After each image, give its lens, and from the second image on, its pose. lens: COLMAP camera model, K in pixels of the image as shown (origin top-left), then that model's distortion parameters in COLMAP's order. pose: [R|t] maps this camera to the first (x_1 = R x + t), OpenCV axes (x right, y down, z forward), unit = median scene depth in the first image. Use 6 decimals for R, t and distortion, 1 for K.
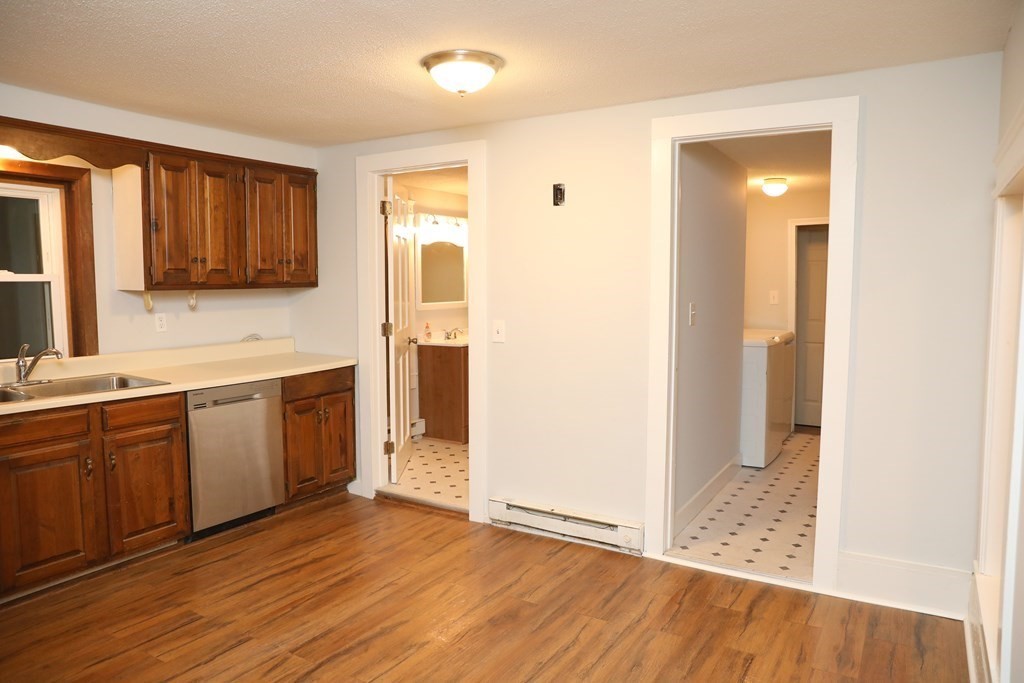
lens RADIAL K [[698.4, 0, 514.9], [0, 698.4, 339.5], [0, 0, 1]] dist [-0.099770, 0.073880]
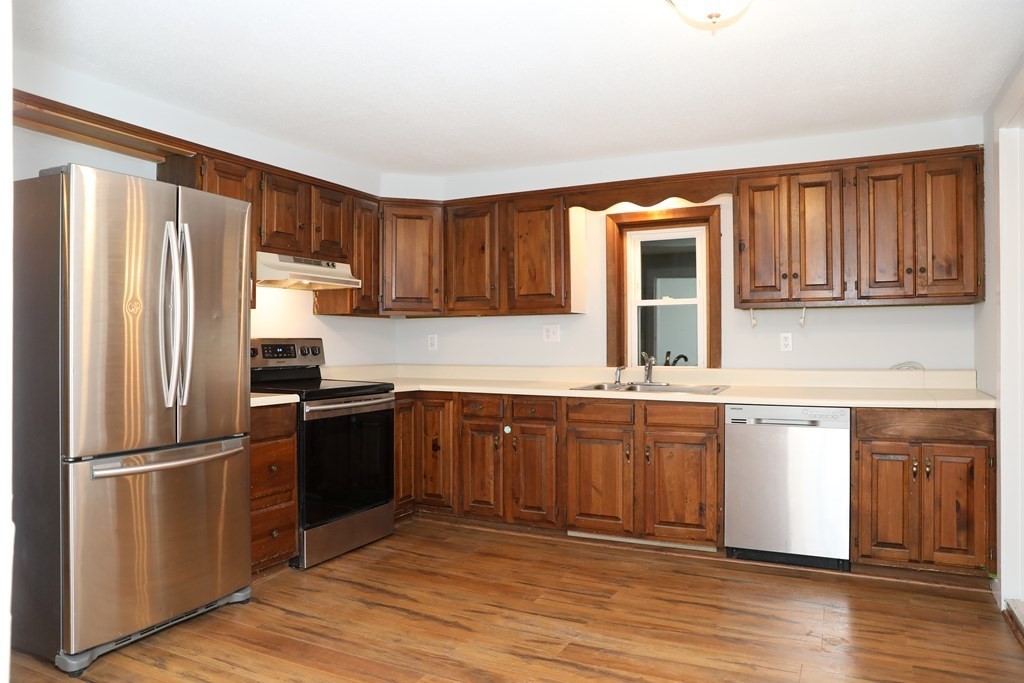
lens RADIAL K [[698.4, 0, 511.3], [0, 698.4, 344.9], [0, 0, 1]] dist [-0.099770, 0.073880]
pose [[0.092319, 0.001384, -0.995728, 0.561487], [-0.077935, 0.996941, -0.005840, 0.020843], [0.992675, 0.078141, 0.092145, 0.639358]]
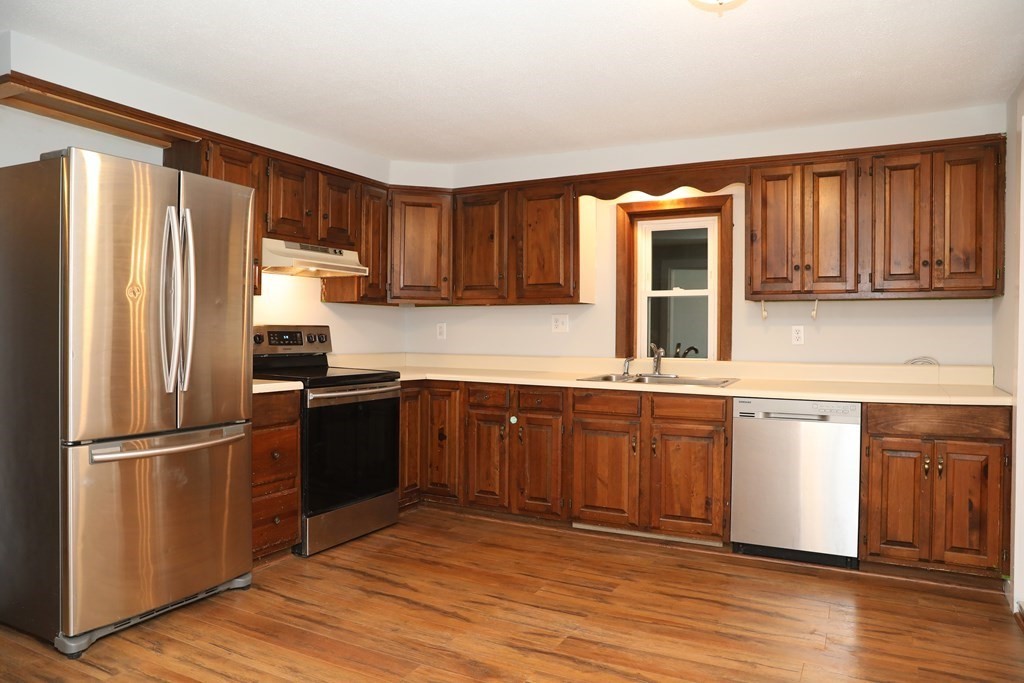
lens RADIAL K [[698.4, 0, 511.2], [0, 698.4, 344.4], [0, 0, 1]] dist [-0.099770, 0.073880]
pose [[0.067350, 0.015097, -0.997615, 0.551575], [-0.089726, 0.995926, 0.009014, 0.020918], [0.993687, 0.088905, 0.068430, 0.659204]]
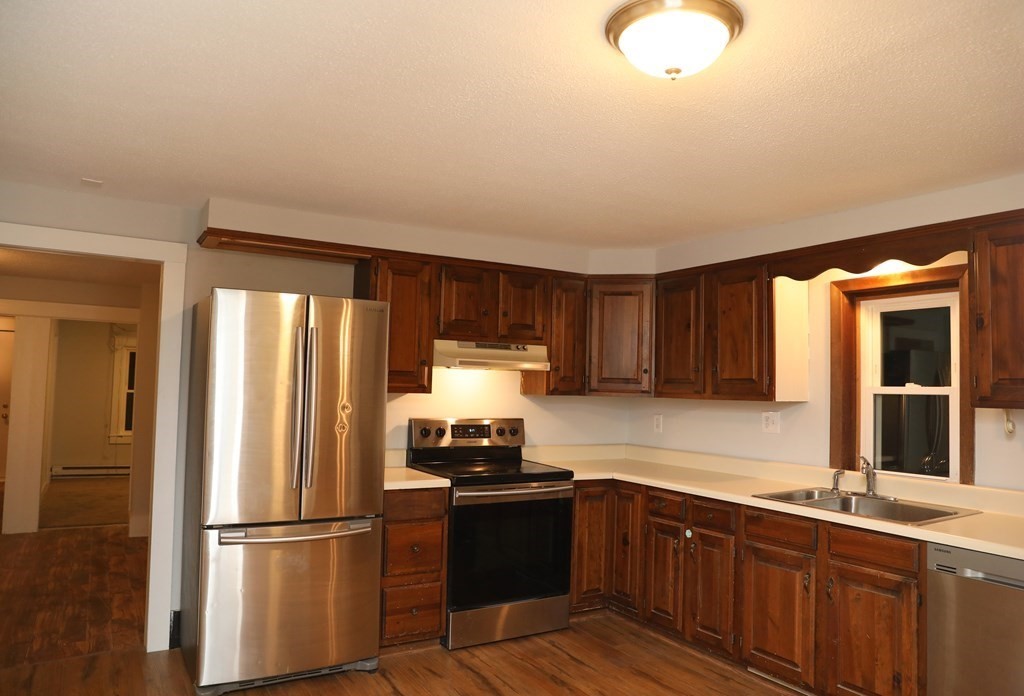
lens RADIAL K [[712.3, 0, 522.5], [0, 712.3, 354.2], [0, 0, 1]] dist [-0.100067, 0.075947]
pose [[-0.448711, -0.053810, -0.892055, 0.437866], [-0.098129, 0.995116, -0.010667, -0.083058], [0.888273, 0.082751, -0.451800, 1.019761]]
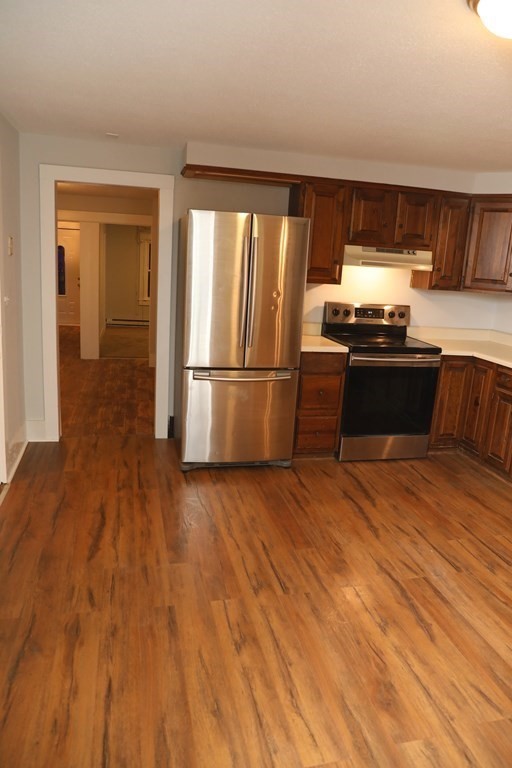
lens RADIAL K [[523.8, 0, 258.8], [0, 523.8, 385.8], [0, 0, 1]] dist [-0.099770, 0.073880]
pose [[-0.706953, 0.122560, -0.696560, 0.445265], [-0.114596, 0.952008, 0.283812, -0.114601], [0.697915, 0.280465, -0.658980, 1.083718]]
